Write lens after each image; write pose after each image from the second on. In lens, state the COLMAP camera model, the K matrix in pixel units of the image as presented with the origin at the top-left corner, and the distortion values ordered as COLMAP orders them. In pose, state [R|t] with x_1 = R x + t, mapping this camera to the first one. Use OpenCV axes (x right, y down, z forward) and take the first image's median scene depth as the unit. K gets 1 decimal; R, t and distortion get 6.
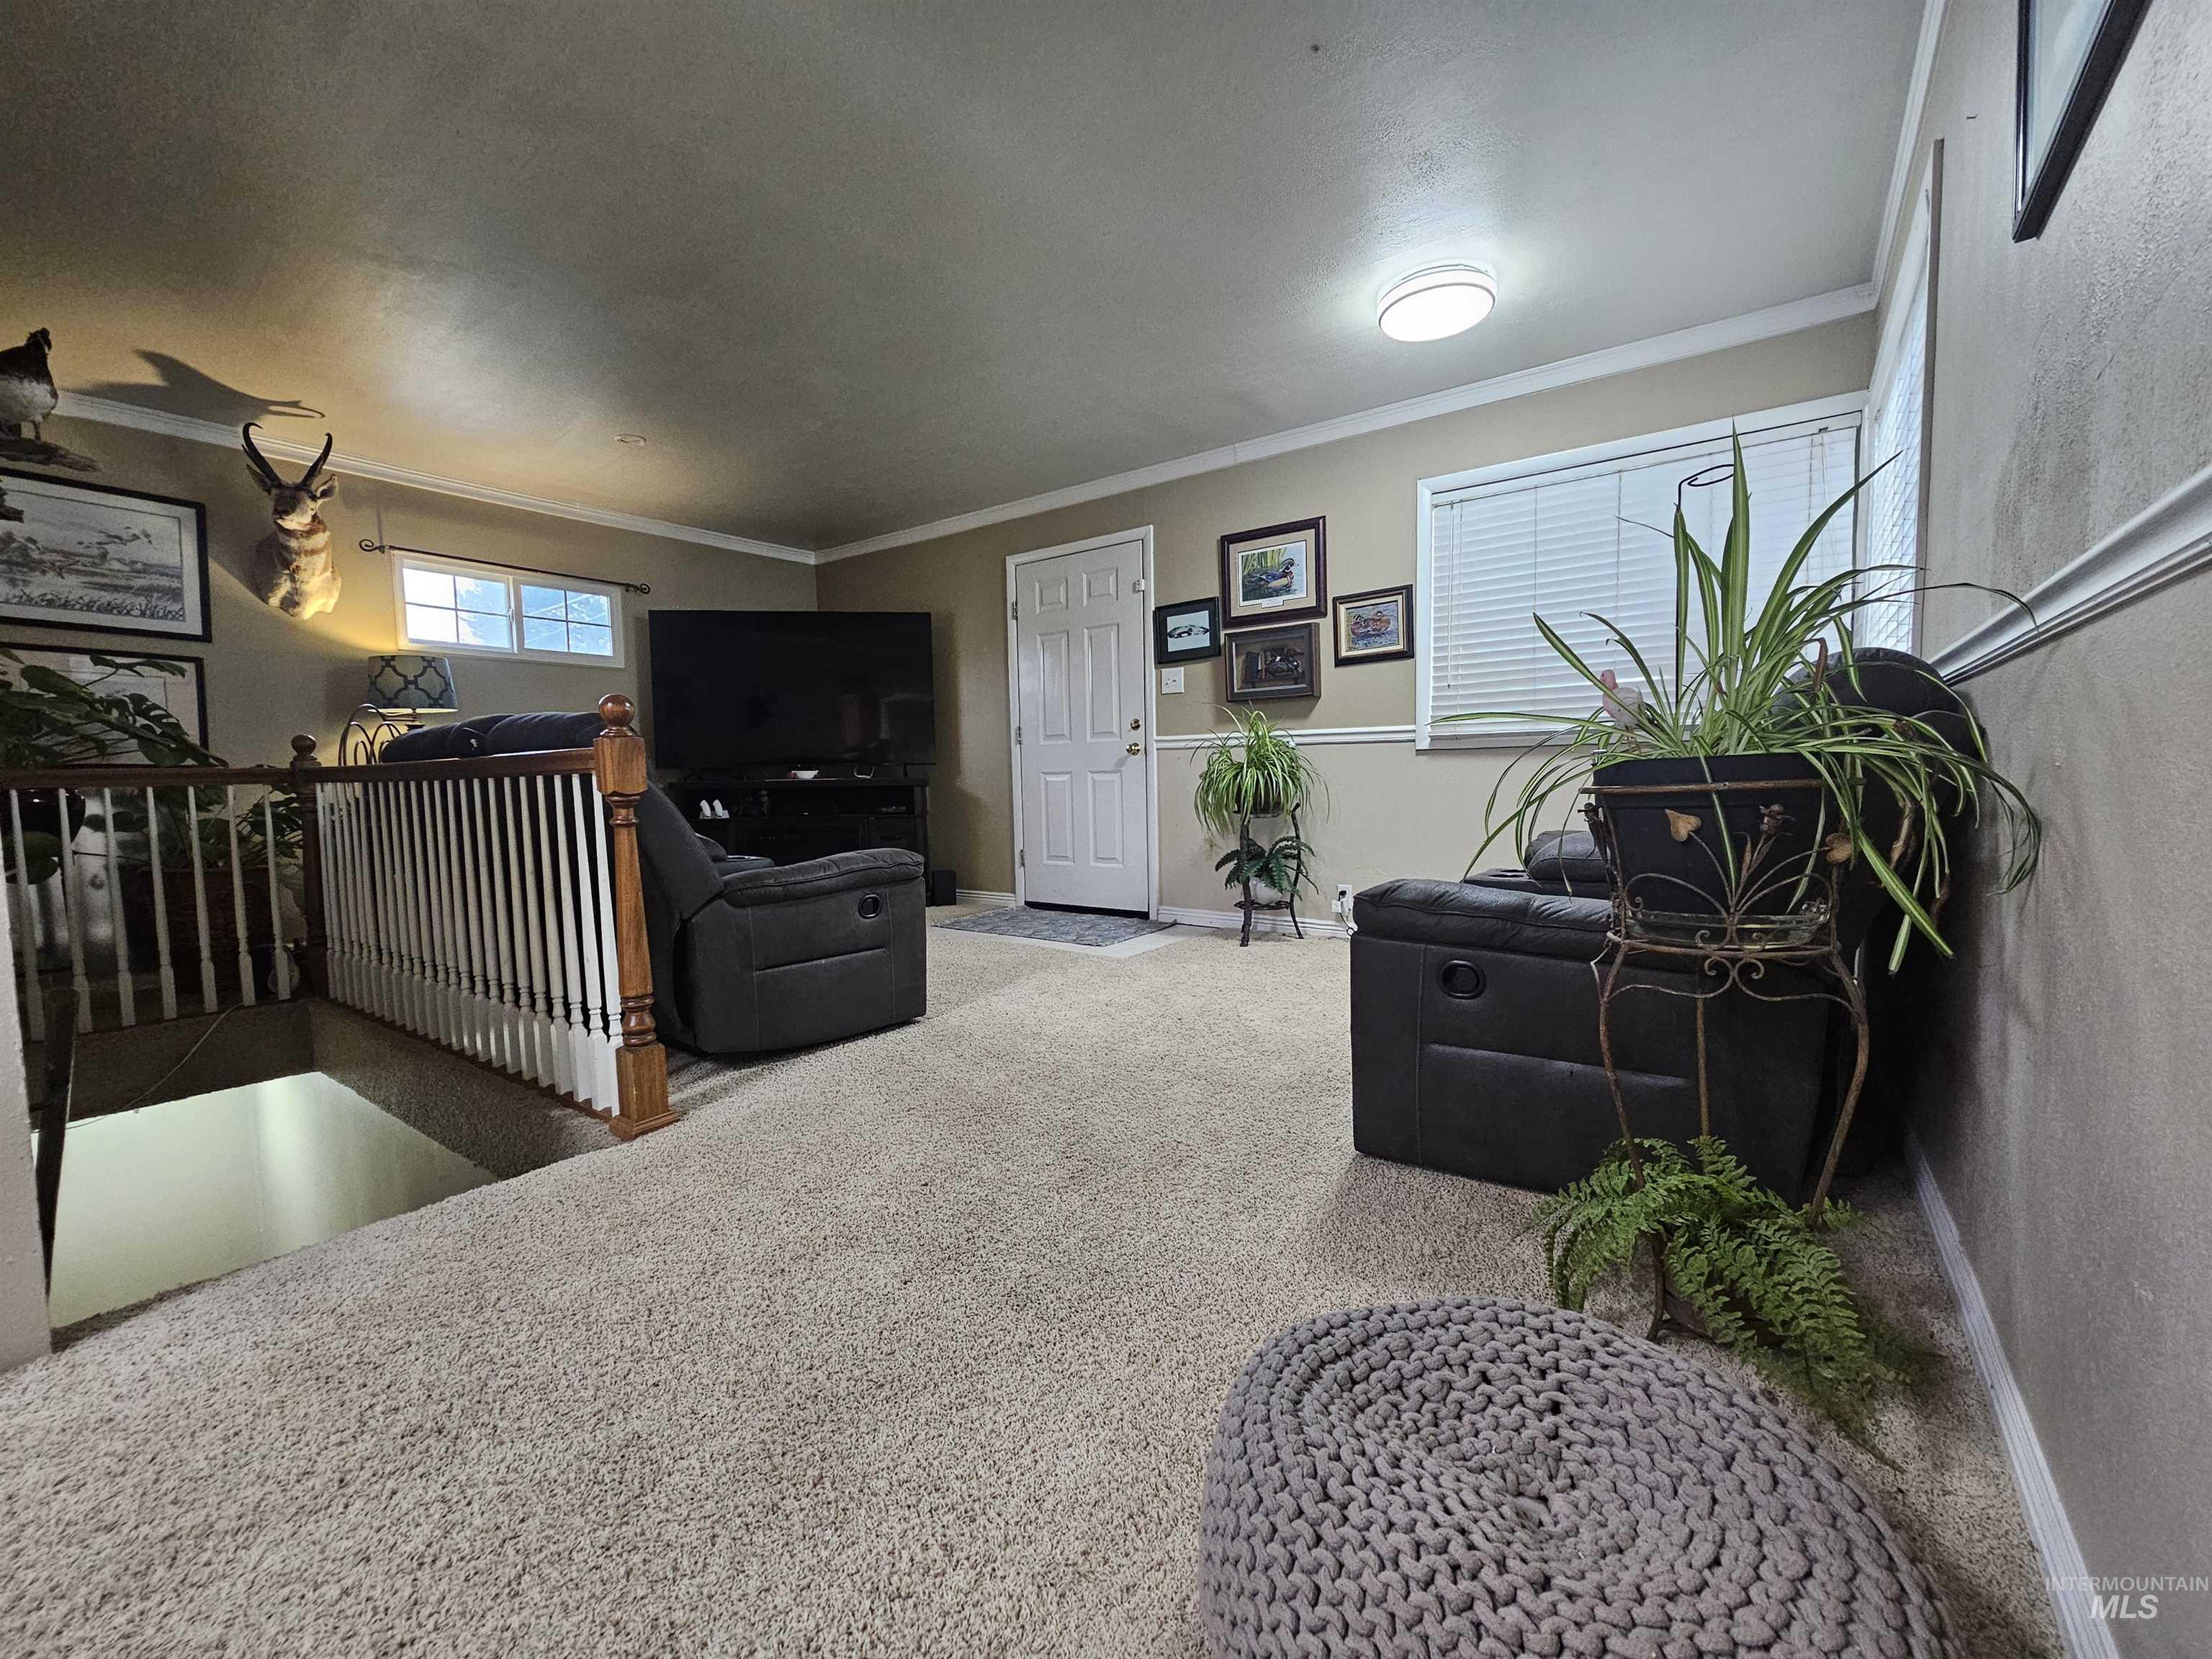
lens RADIAL K [[906.1, 0, 1107.7], [0, 906.1, 828.6], [0, 0, 1]] dist [0.004421, -0.000677]
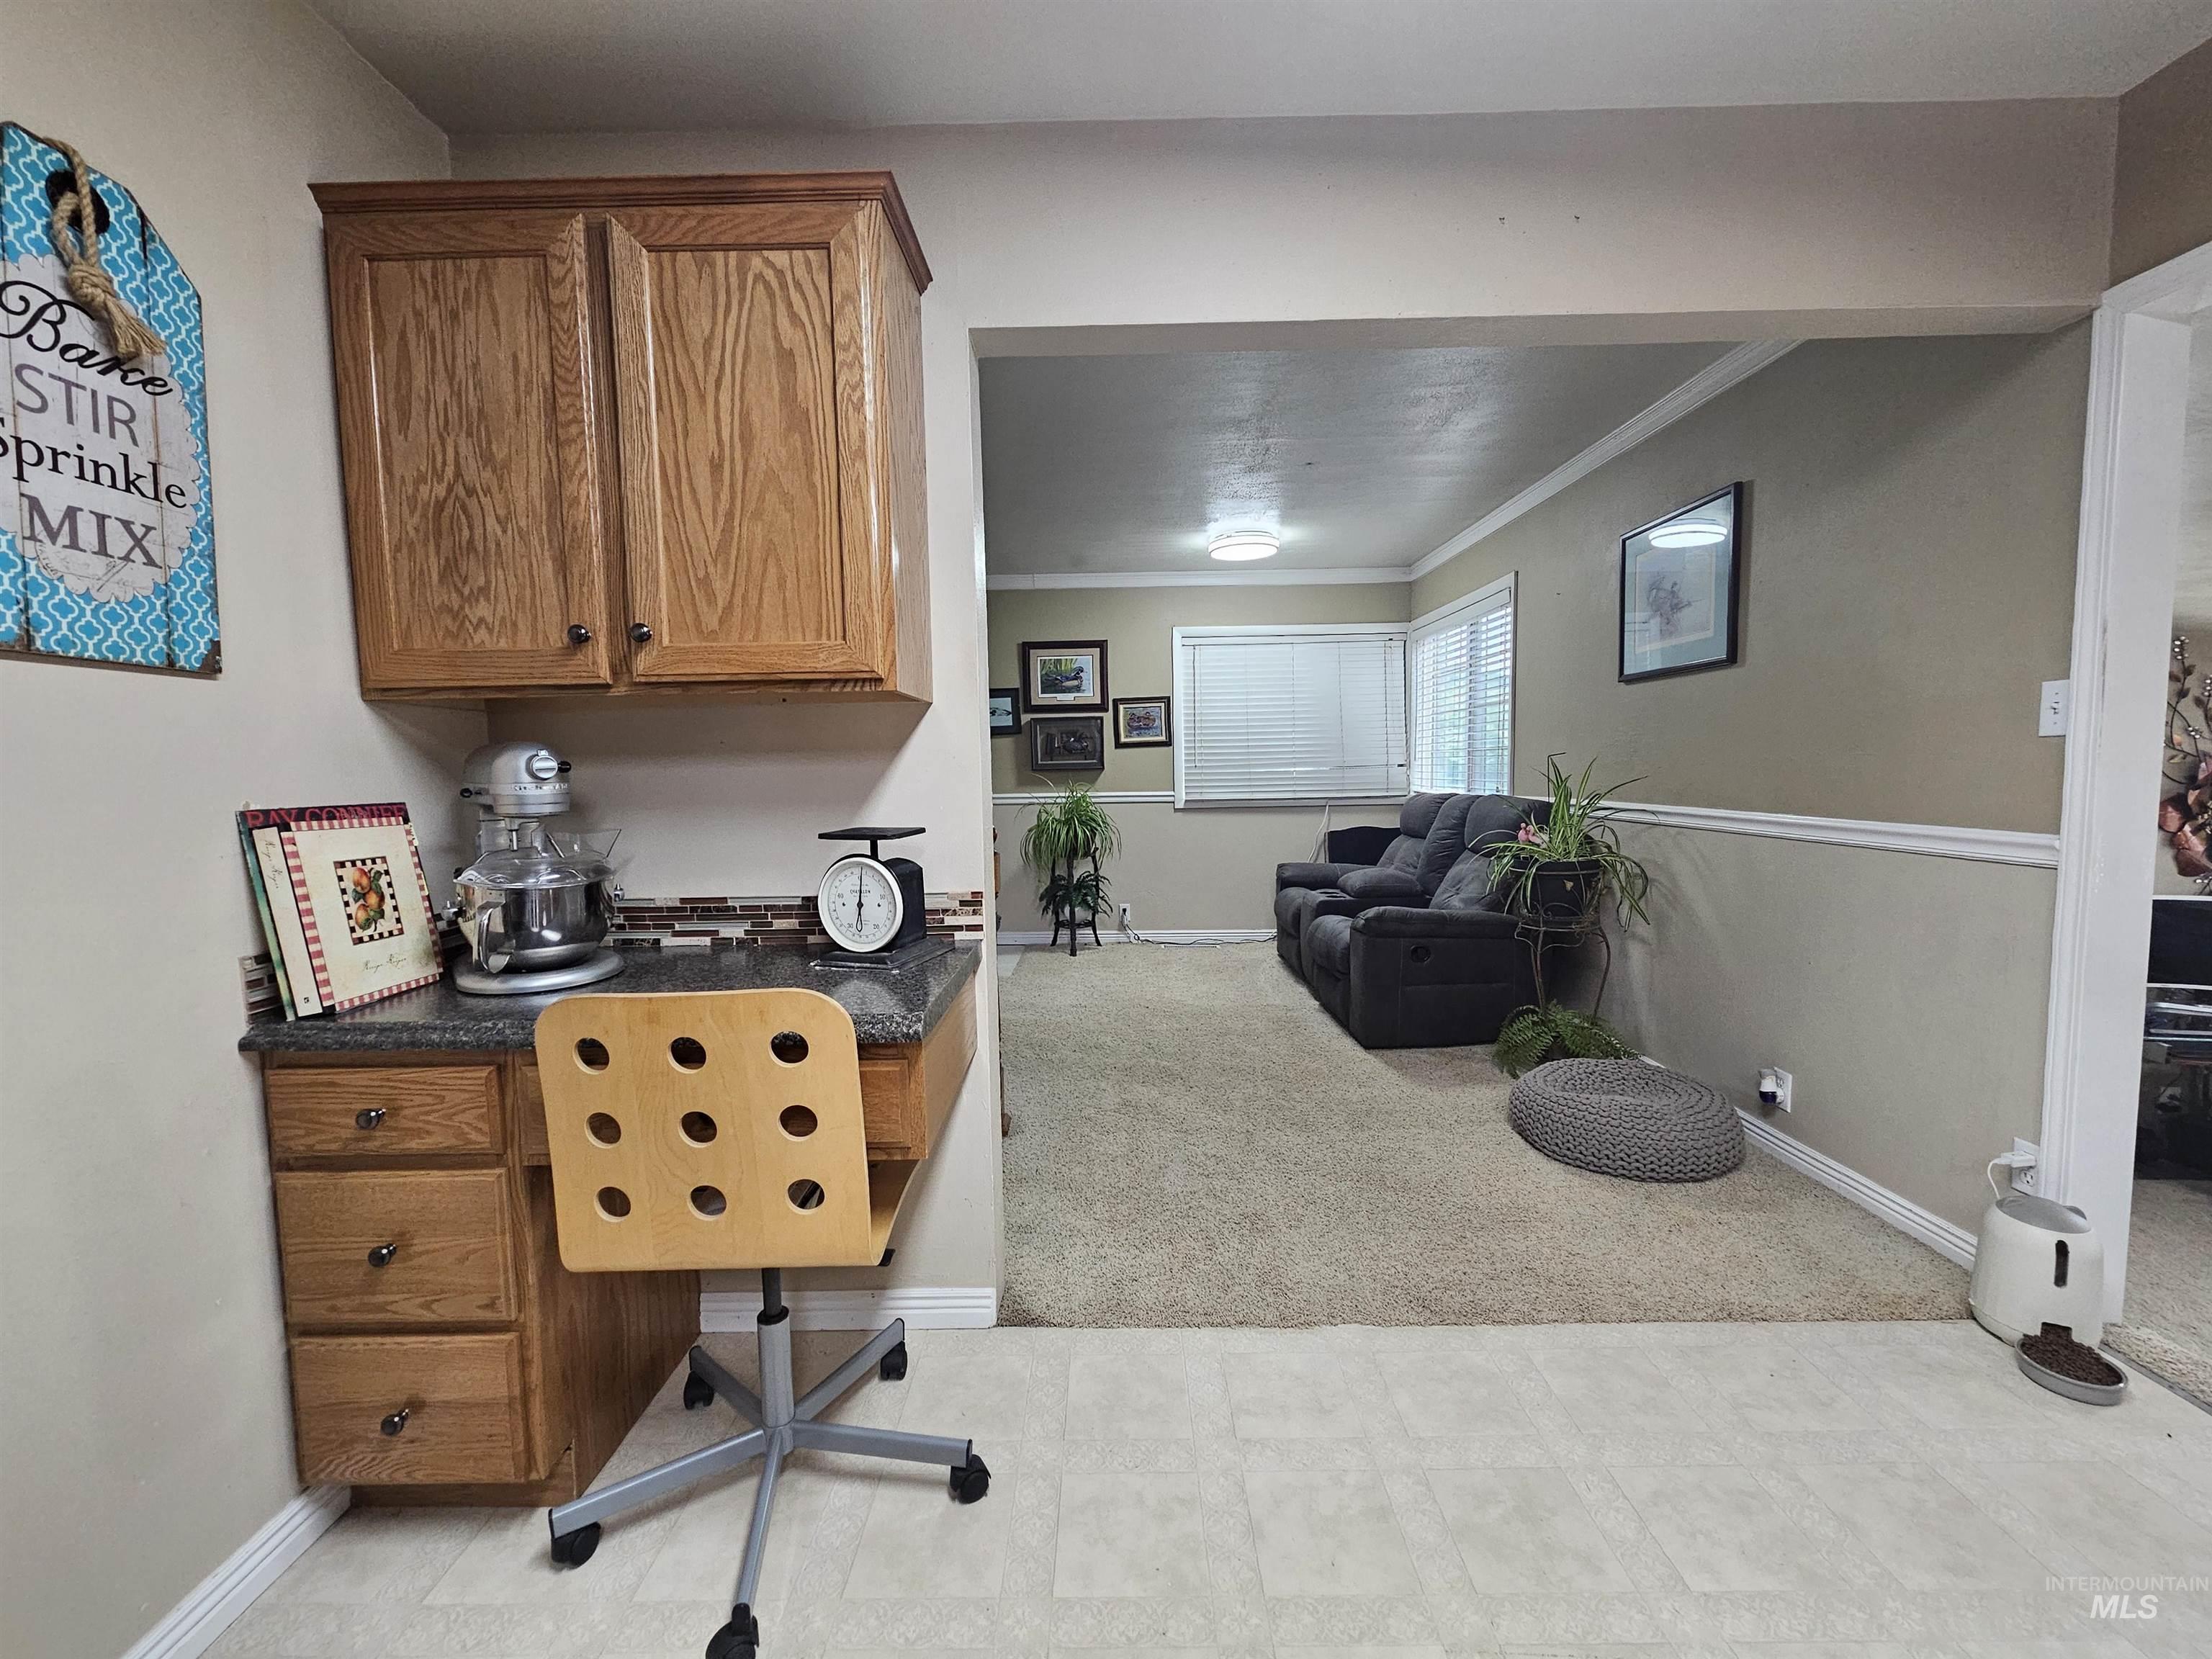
lens RADIAL K [[906.1, 0, 1102.2], [0, 906.1, 824.5], [0, 0, 1]] dist [0.004421, -0.000677]
pose [[0.810883, -0.034459, 0.584193, -0.587600], [0.037527, 0.999272, 0.006854, -0.071834], [-0.584004, 0.016365, 0.811586, -0.118424]]
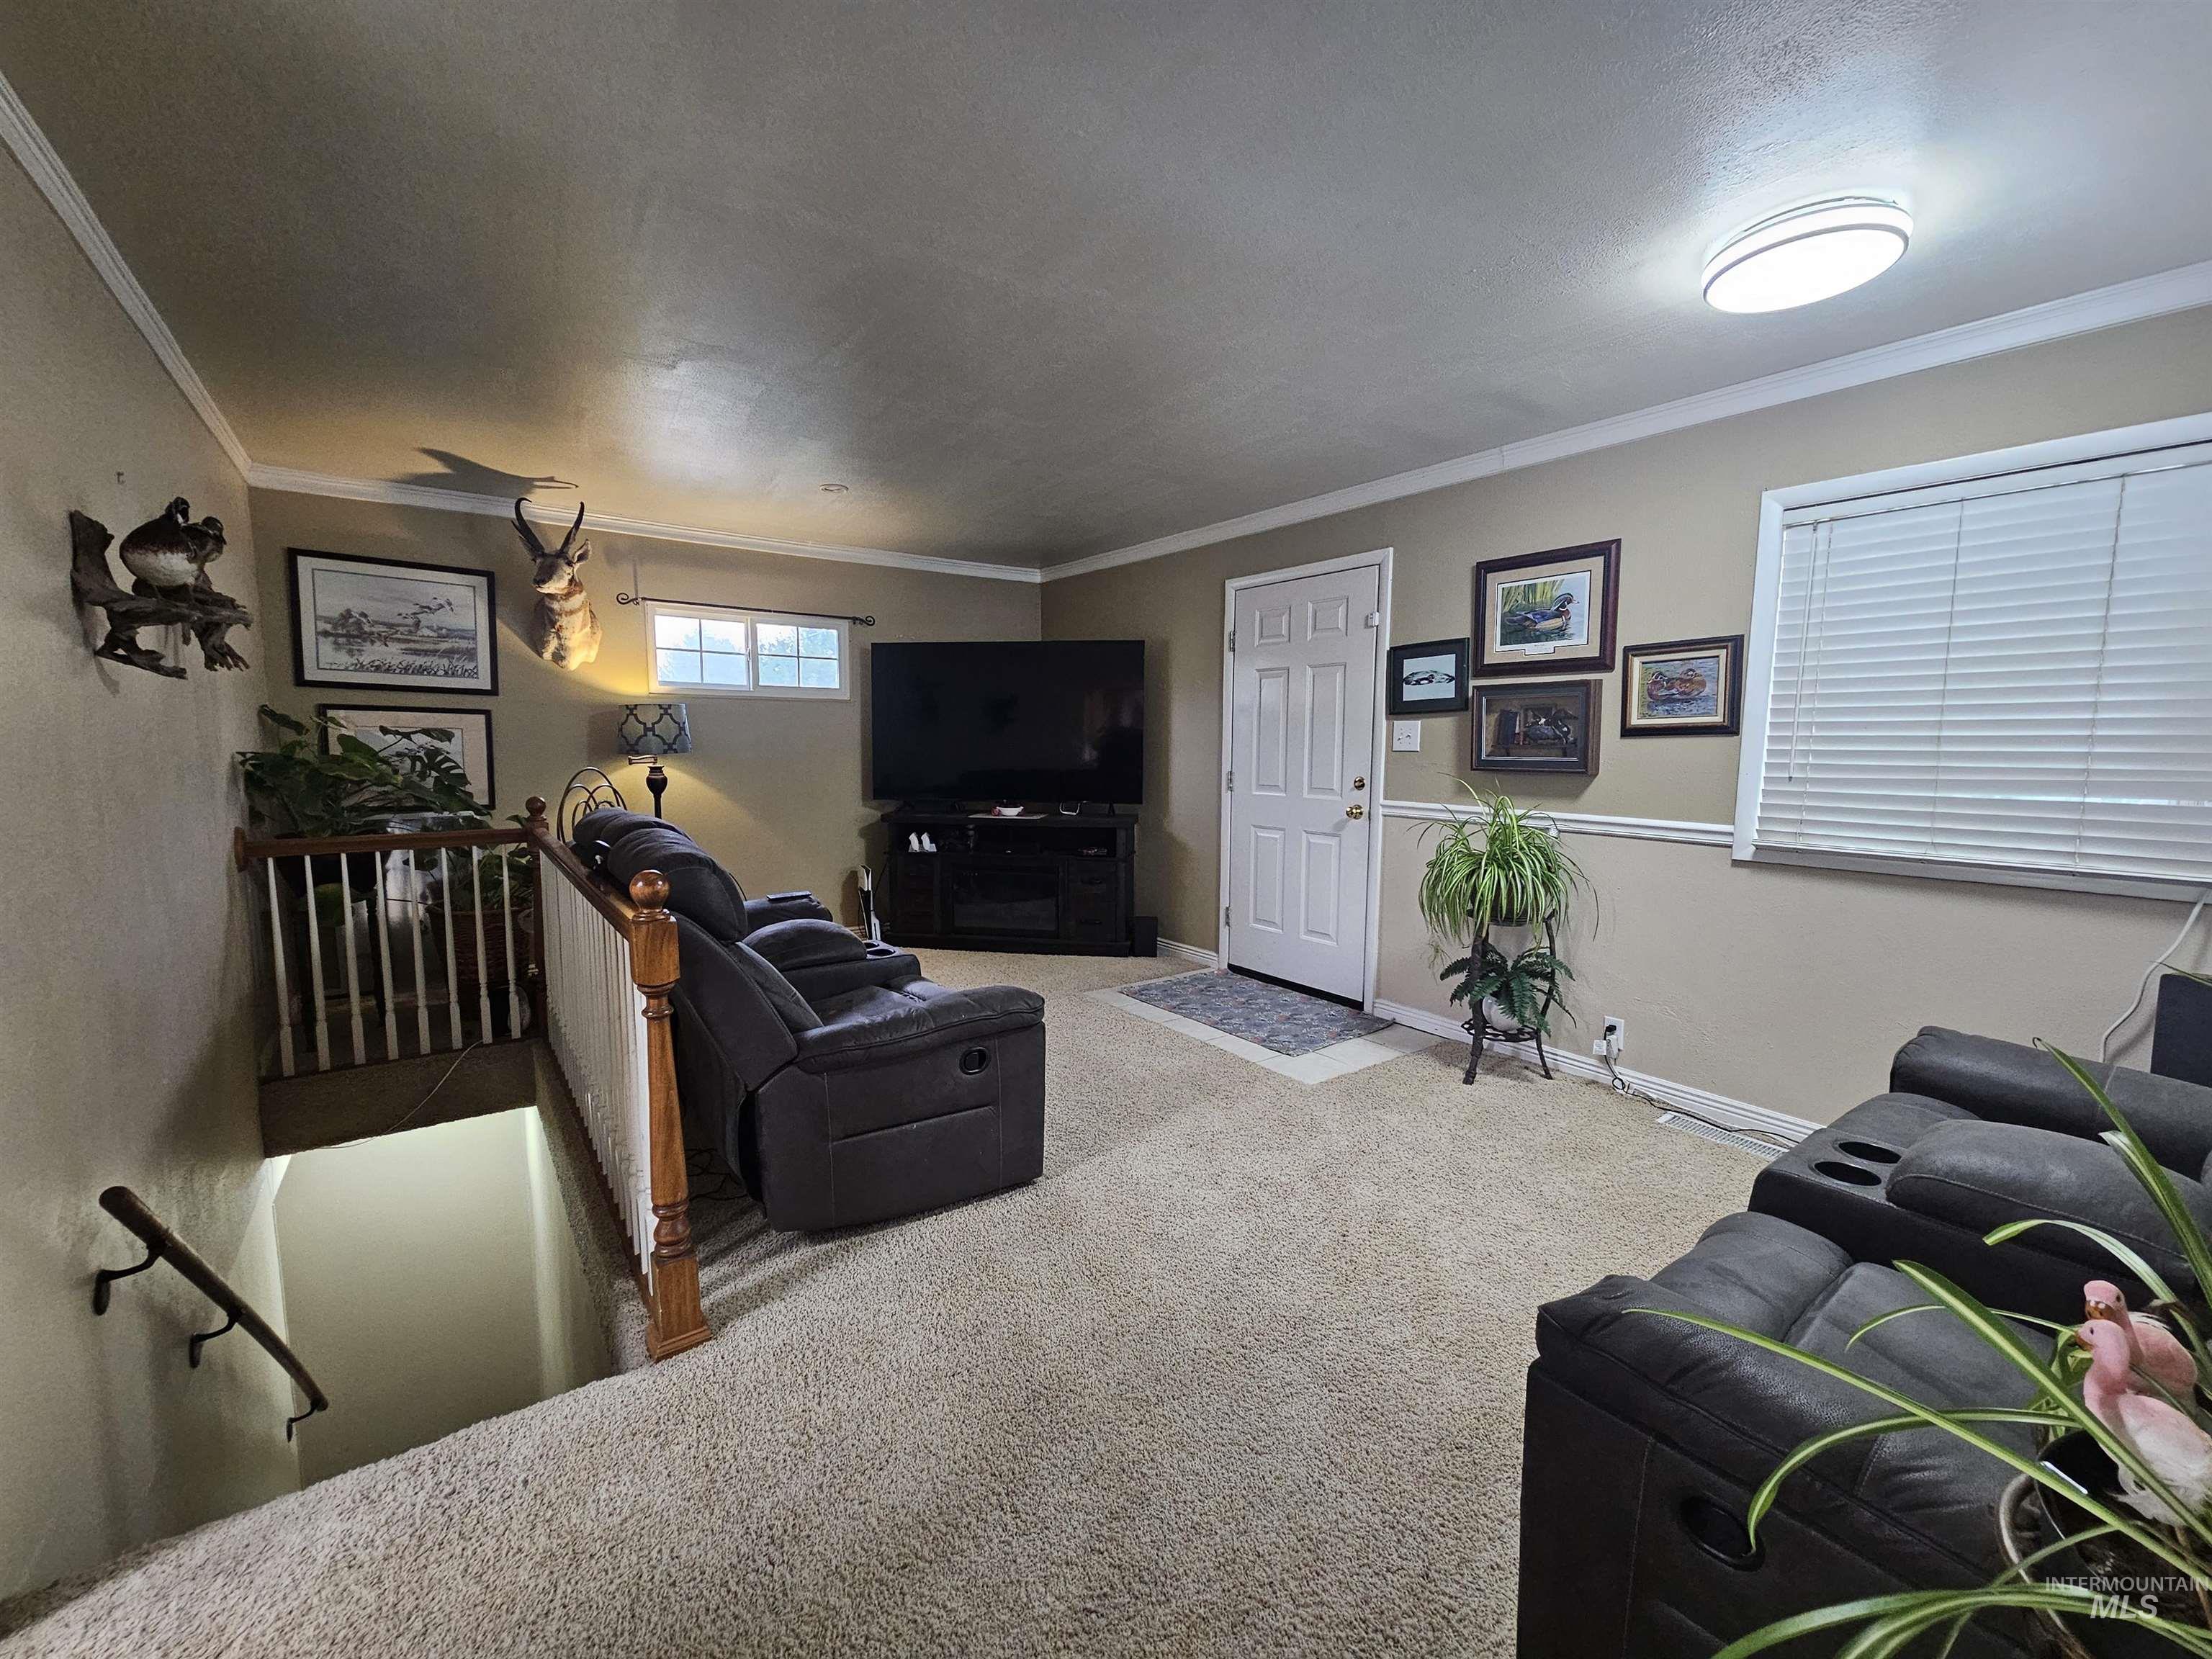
lens RADIAL K [[906.1, 0, 1105.9], [0, 906.1, 830.7], [0, 0, 1]] dist [0.004421, -0.000677]
pose [[0.954636, 0.057036, -0.292263, 0.063843], [-0.045427, 0.997891, 0.046359, -0.115618], [0.294291, -0.030980, 0.955214, 0.134884]]
